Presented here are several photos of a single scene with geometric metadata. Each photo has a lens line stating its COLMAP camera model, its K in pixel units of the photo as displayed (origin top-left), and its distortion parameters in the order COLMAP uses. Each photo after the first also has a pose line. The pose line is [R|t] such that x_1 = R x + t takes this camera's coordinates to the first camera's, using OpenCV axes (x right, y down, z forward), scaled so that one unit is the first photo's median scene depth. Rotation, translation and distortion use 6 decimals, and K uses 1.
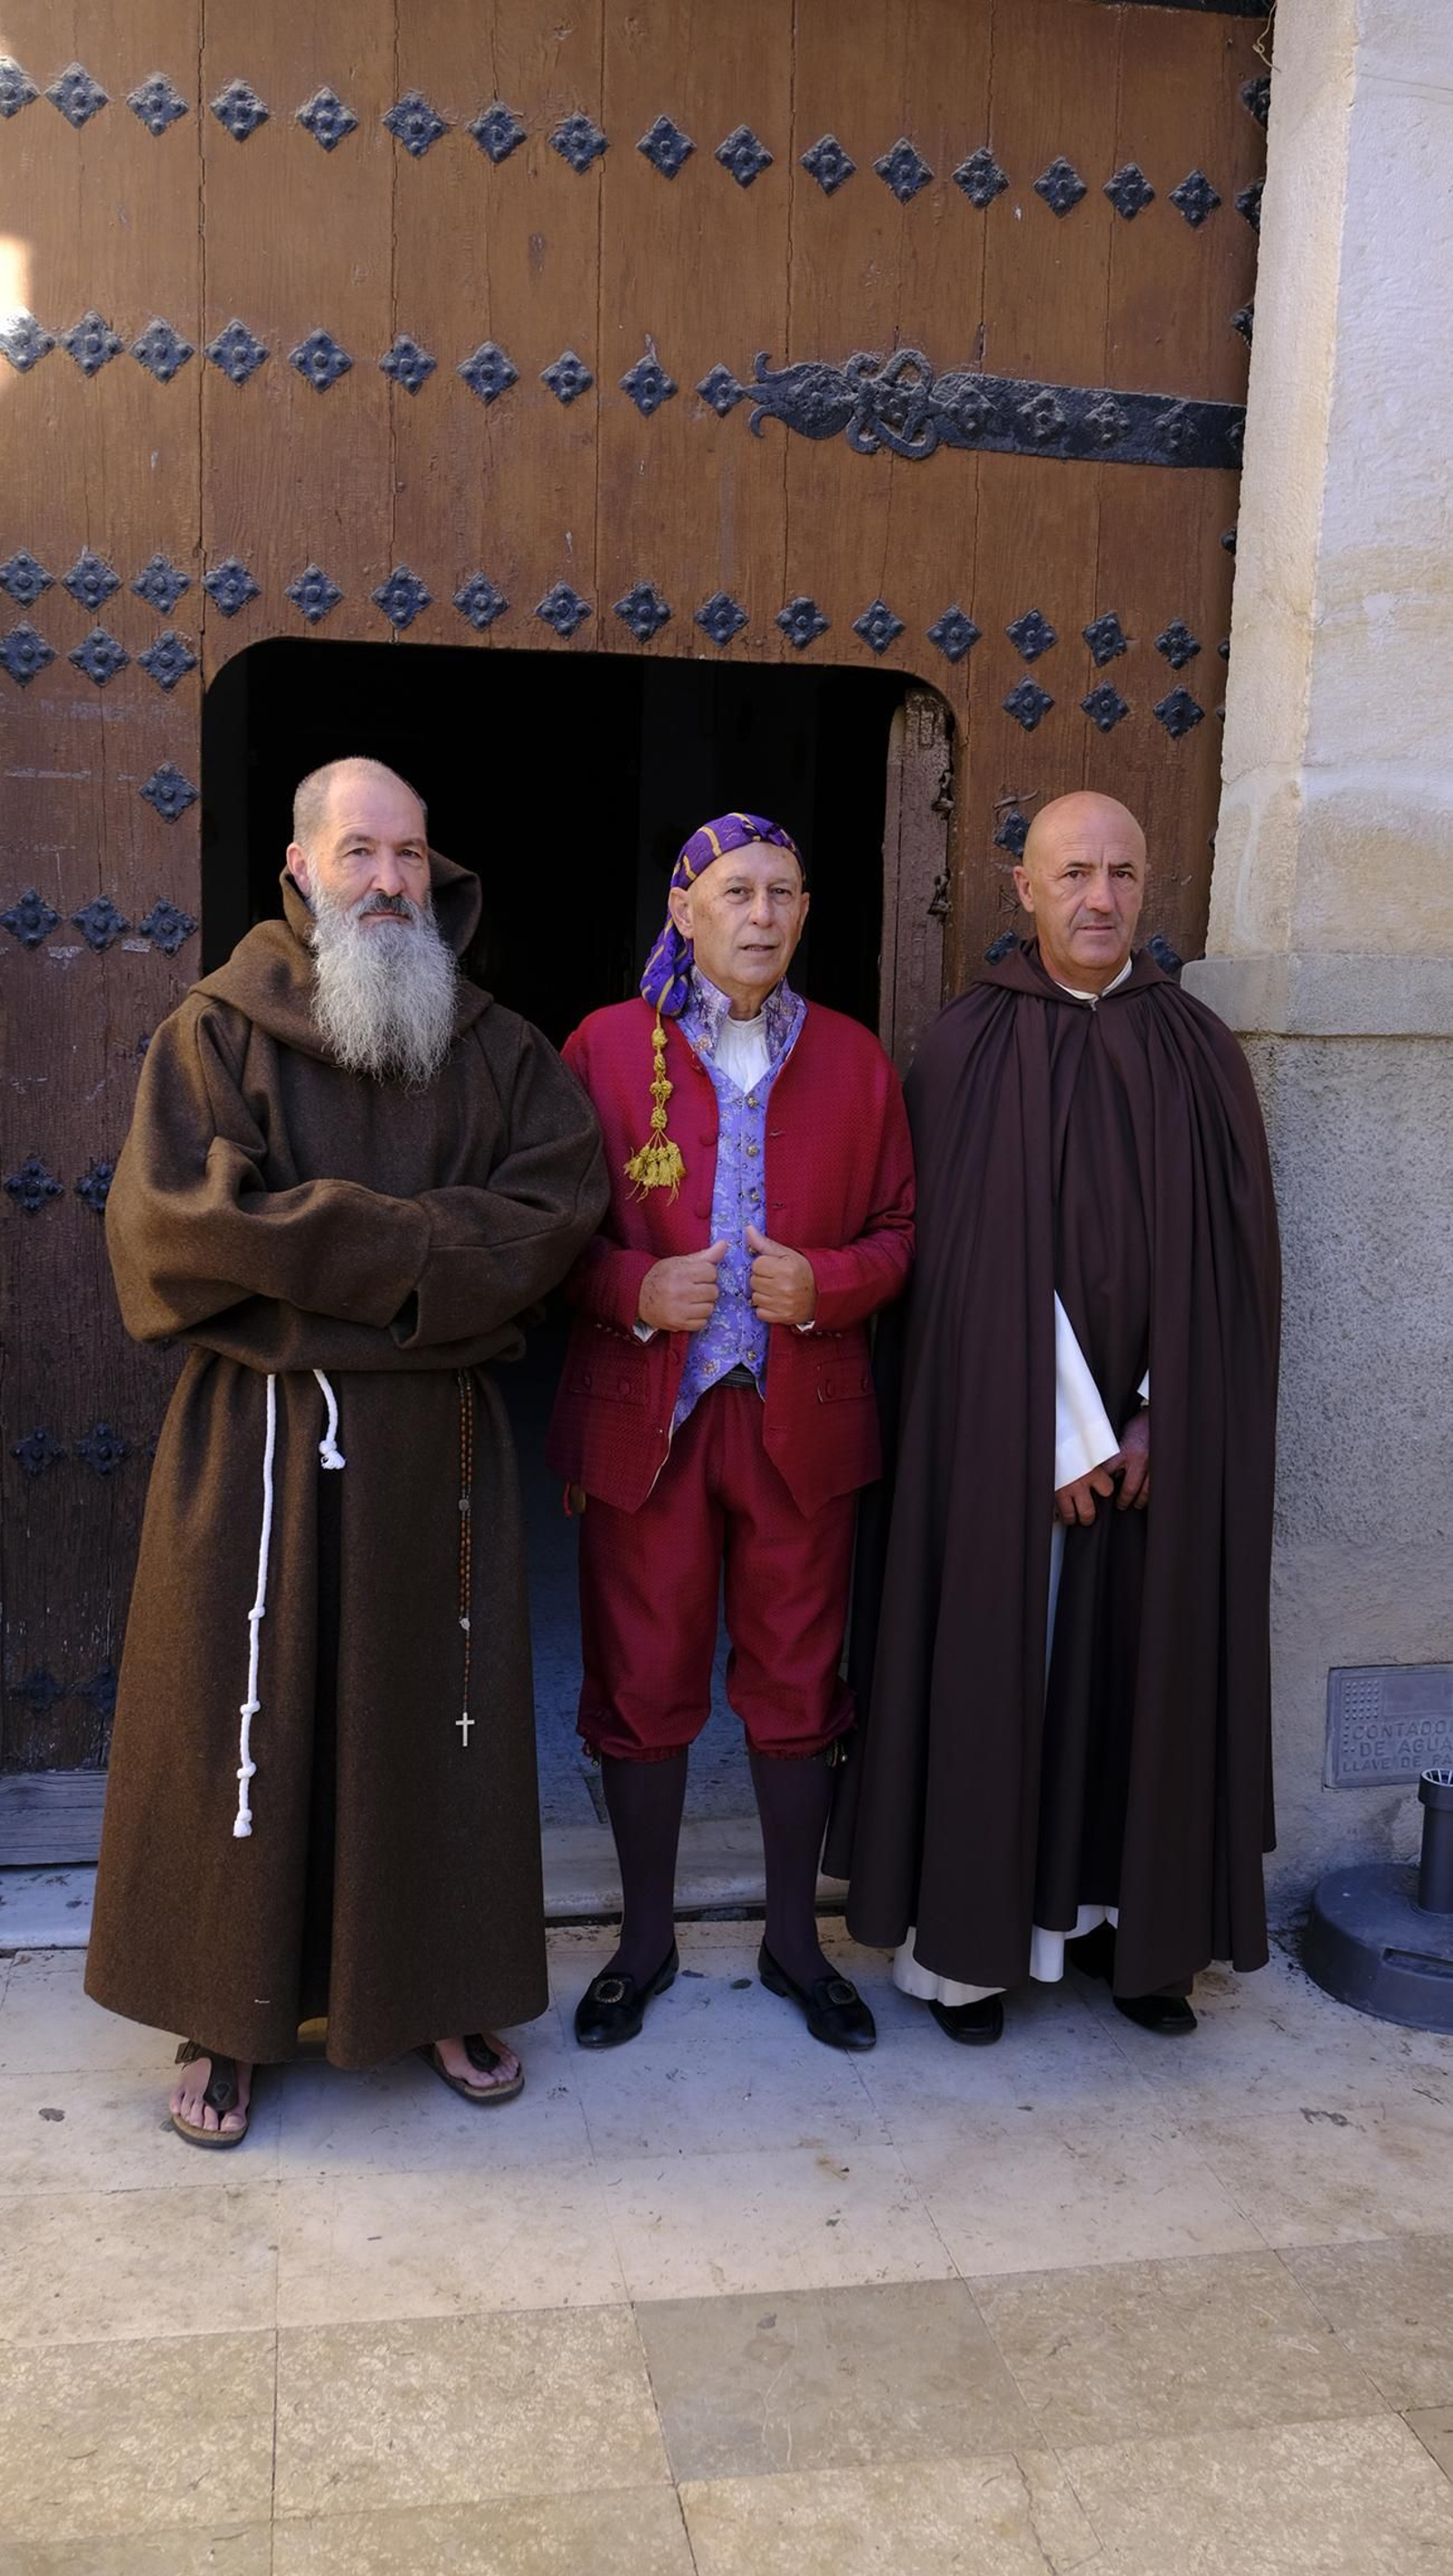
lens RADIAL K [[2076.1, 0, 726.5], [0, 2076.1, 1288.0], [0, 0, 1]] dist [-0.024841, 0.001301]
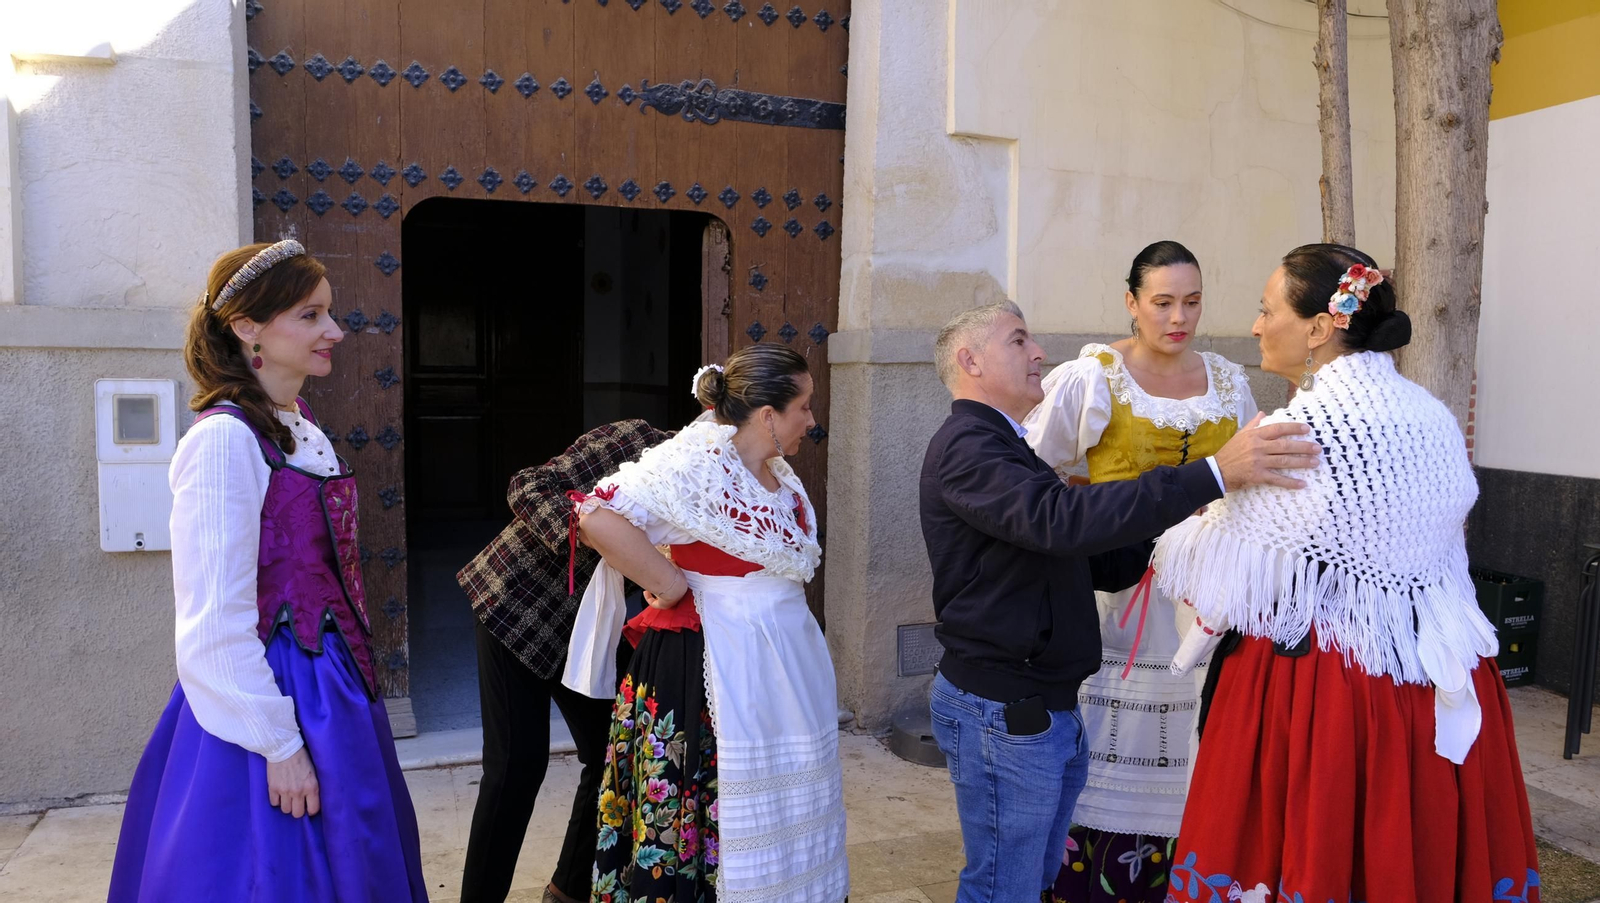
lens RADIAL K [[1077.4, 0, 800.0], [0, 1077.4, 451.5], [0, 0, 1]] dist [-0.026475, 0.005597]
pose [[0.986635, -0.025435, 0.160951, -0.015850], [0.033192, 0.998404, -0.045690, 0.035312], [-0.159532, 0.050421, 0.985904, -0.220877]]
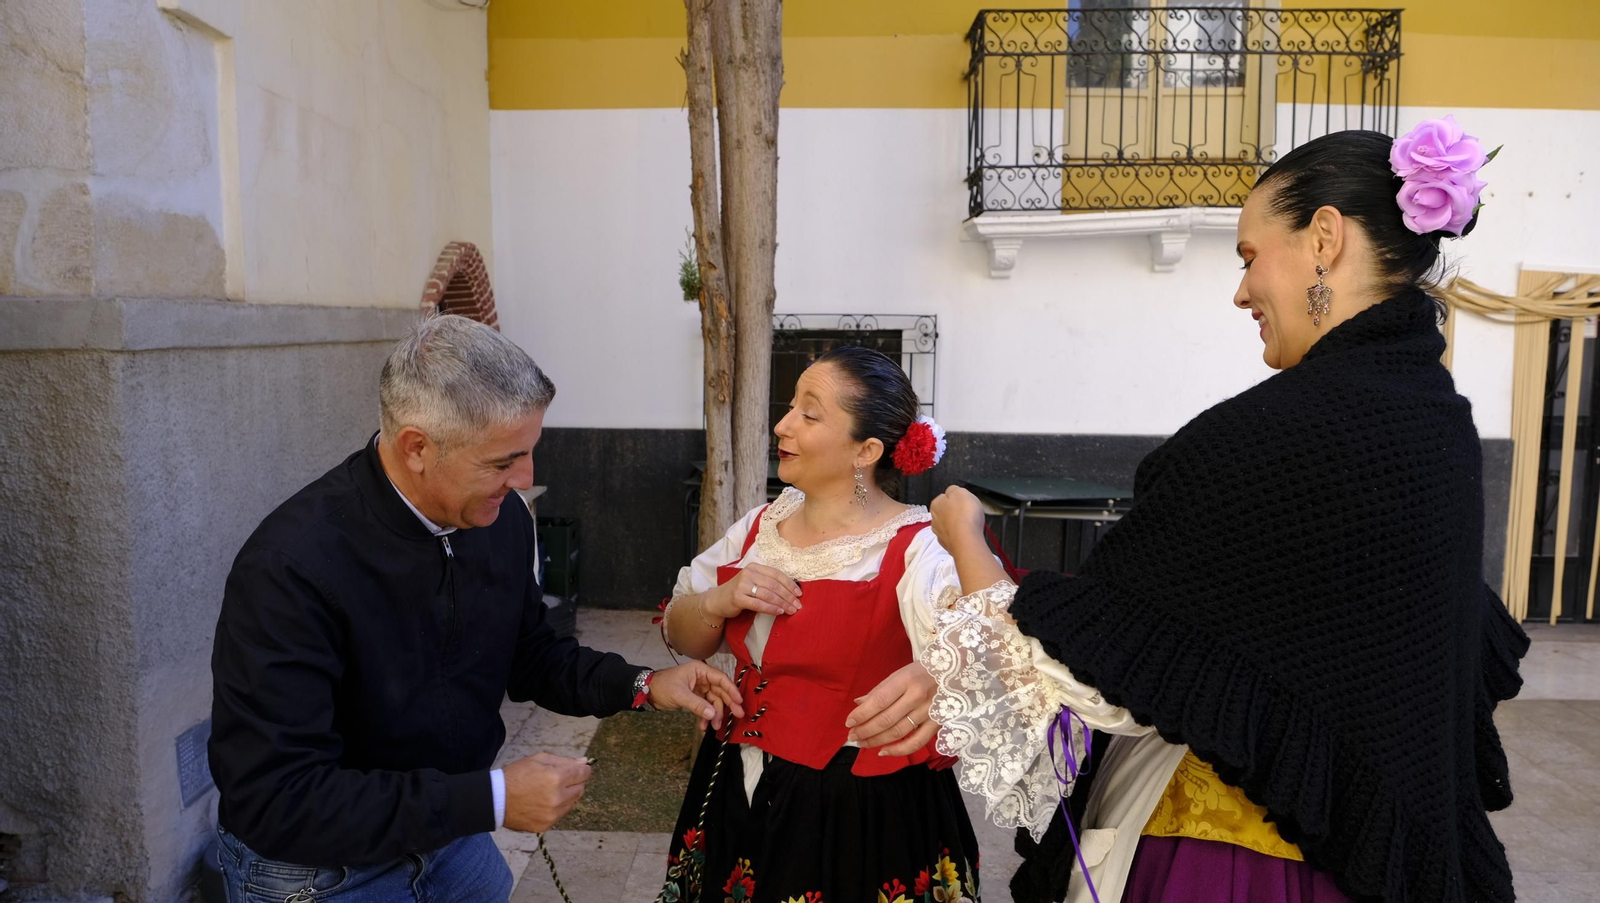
lens RADIAL K [[1077.4, 0, 800.0], [0, 1077.4, 451.5], [0, 0, 1]] dist [-0.026475, 0.005597]
pose [[0.205760, -0.127885, 0.970211, -0.386773], [0.117157, 0.987513, 0.105319, -0.069110], [-0.971564, 0.091997, 0.218173, 0.326606]]
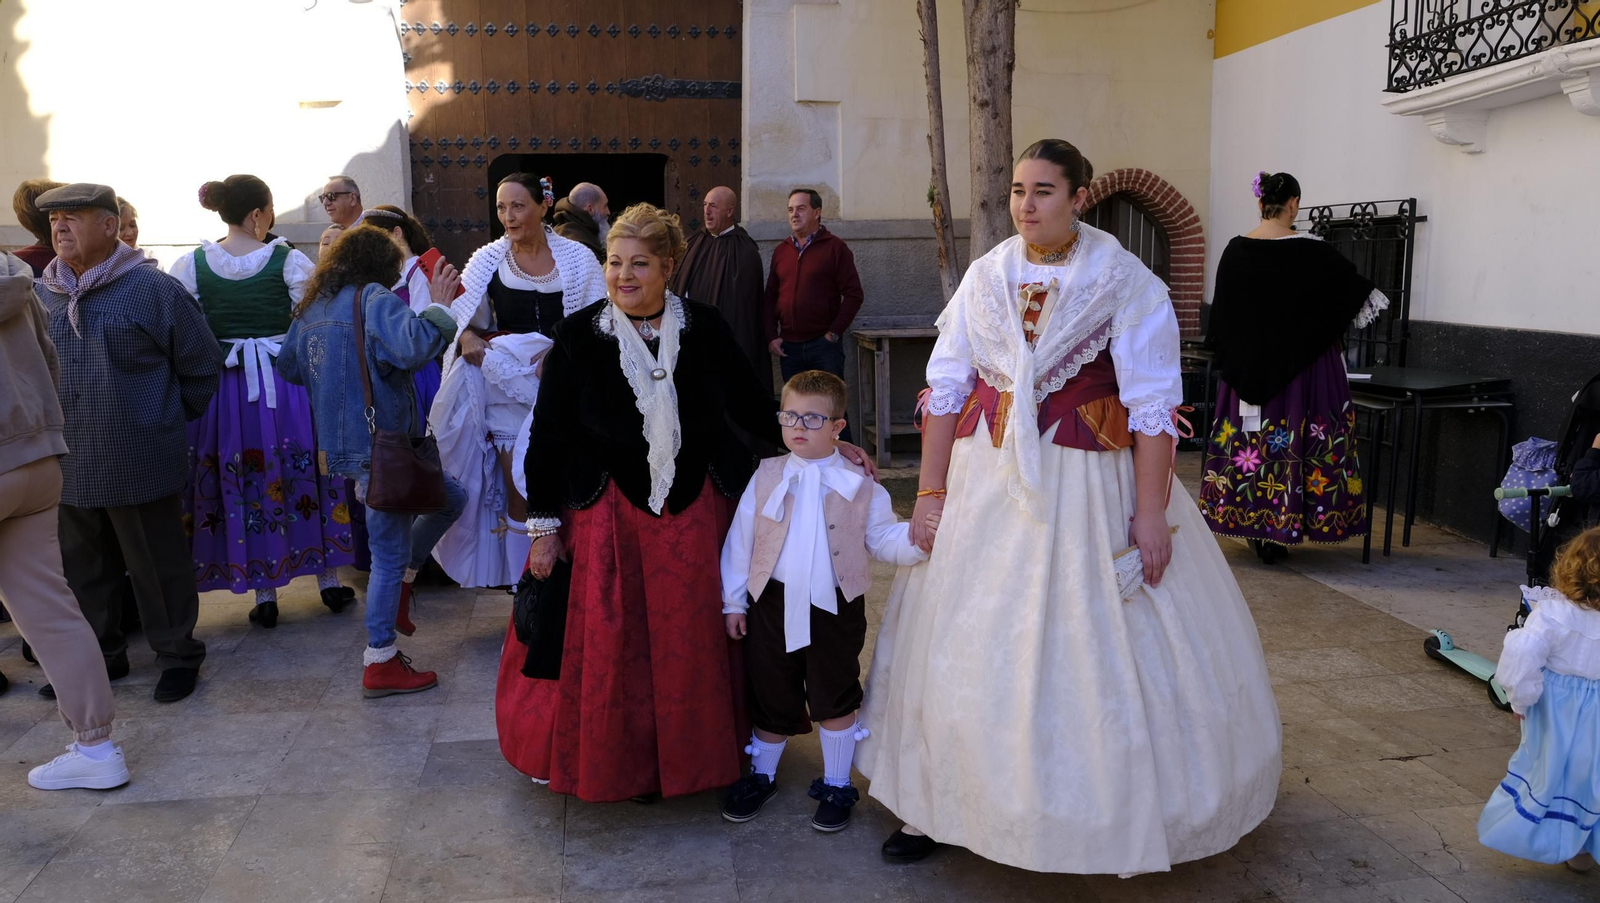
lens RADIAL K [[1181.6, 0, 800.0], [0, 1181.6, 451.5], [0, 0, 1]] dist [-0.035400, -0.005405]
pose [[0.999165, -0.031233, -0.026349, 0.411917], [0.032116, 0.998913, 0.033779, 0.218137], [0.025265, -0.034597, 0.999082, -1.344808]]
